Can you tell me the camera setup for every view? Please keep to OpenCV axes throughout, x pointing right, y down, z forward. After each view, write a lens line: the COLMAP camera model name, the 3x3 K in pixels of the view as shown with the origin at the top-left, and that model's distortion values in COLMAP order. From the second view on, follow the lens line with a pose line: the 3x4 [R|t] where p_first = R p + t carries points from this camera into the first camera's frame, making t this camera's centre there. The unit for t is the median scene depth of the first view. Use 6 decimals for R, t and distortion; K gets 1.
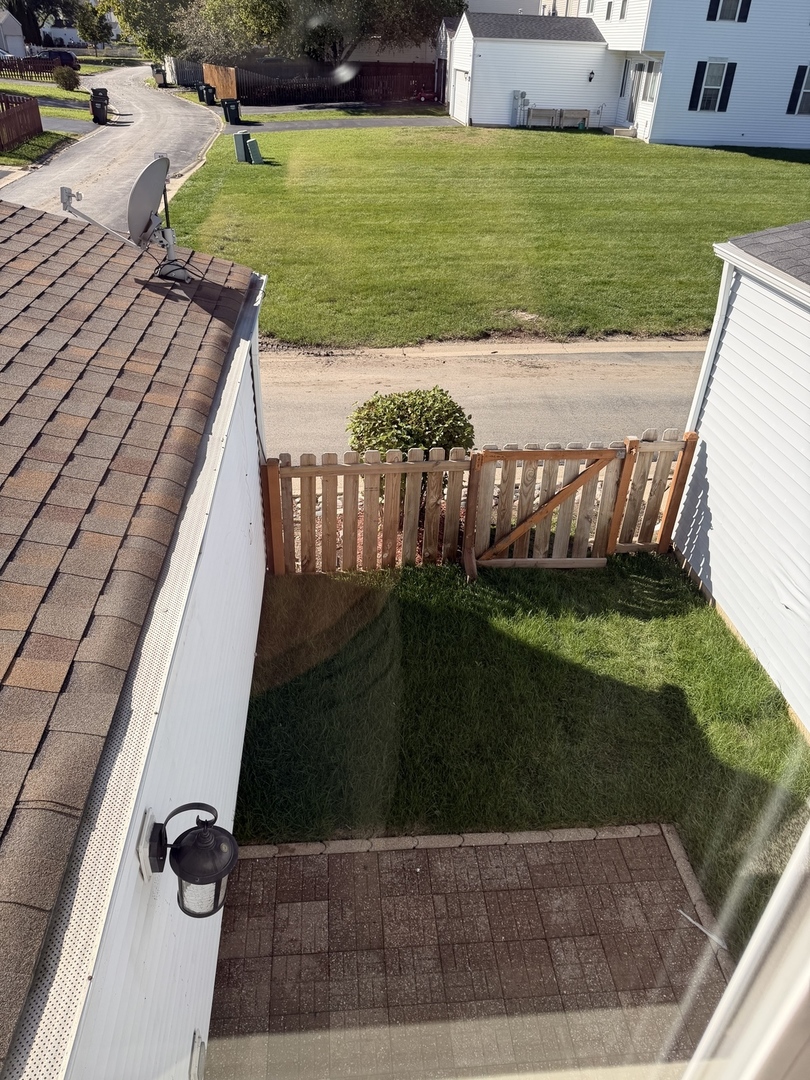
lens RADIAL K [[760.5, 0, 403.8], [0, 760.5, 537.1], [0, 0, 1]] dist [0.062397, -0.050564]
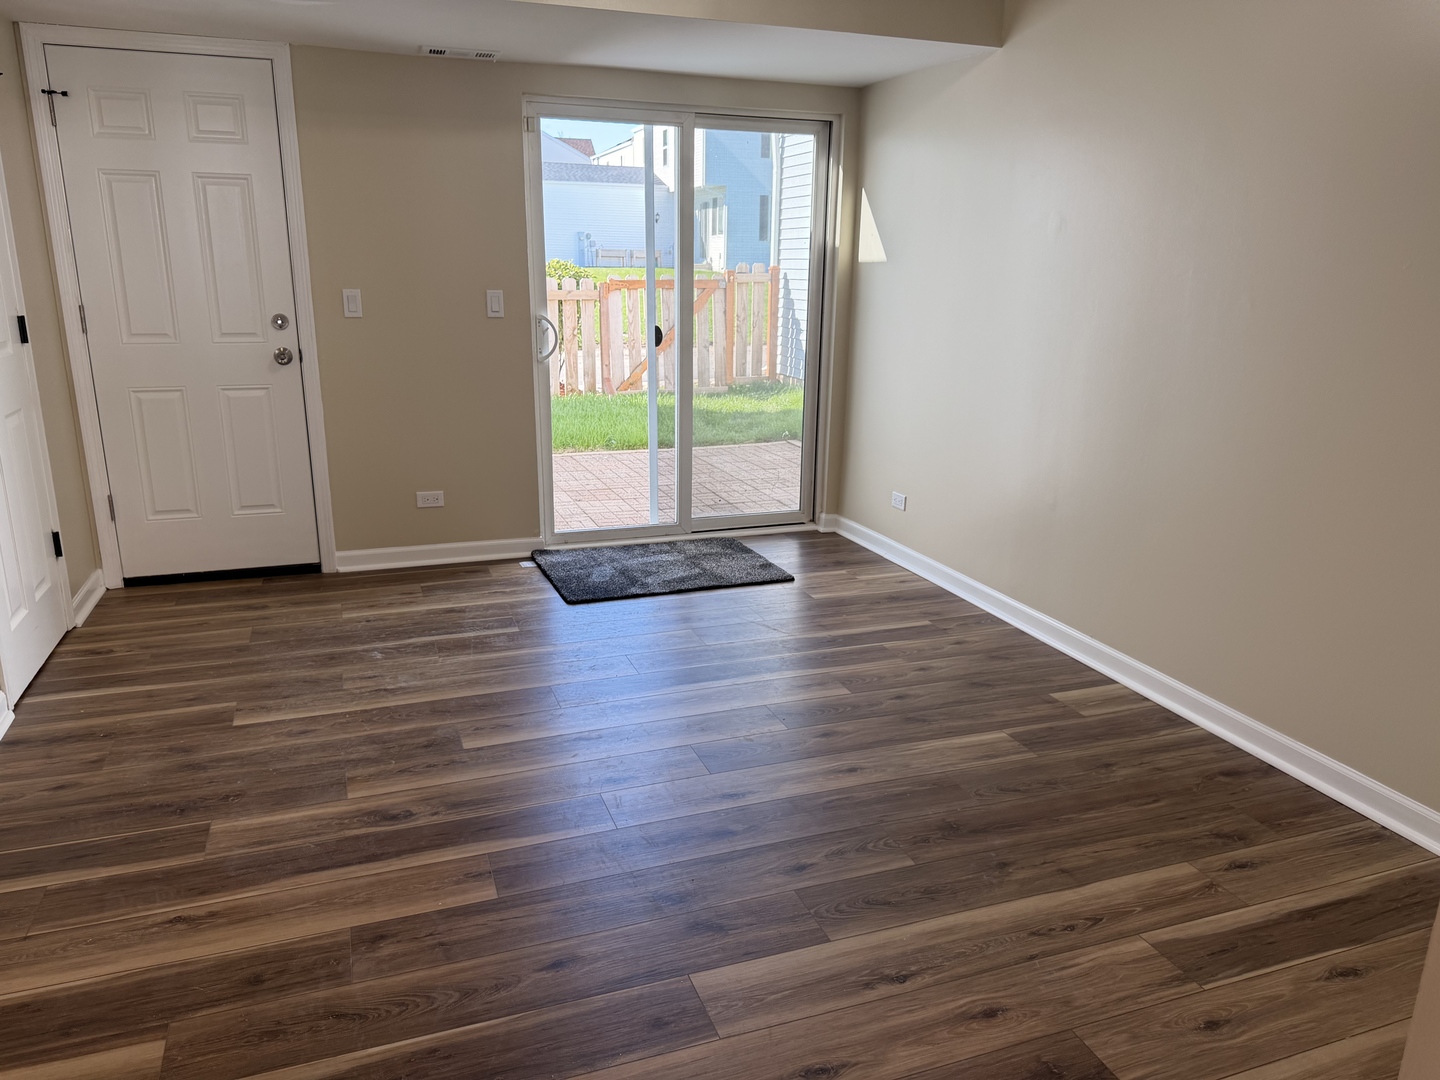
lens RADIAL K [[1014.0, 0, 717.9], [0, 1014.0, 541.0], [0, 0, 1]] dist [0.062397, -0.050564]
pose [[0.965649, -0.084453, 0.245745, -0.147509], [0.151853, 0.950827, -0.269942, 0.694506], [-0.210864, 0.297986, 0.930989, -0.361161]]
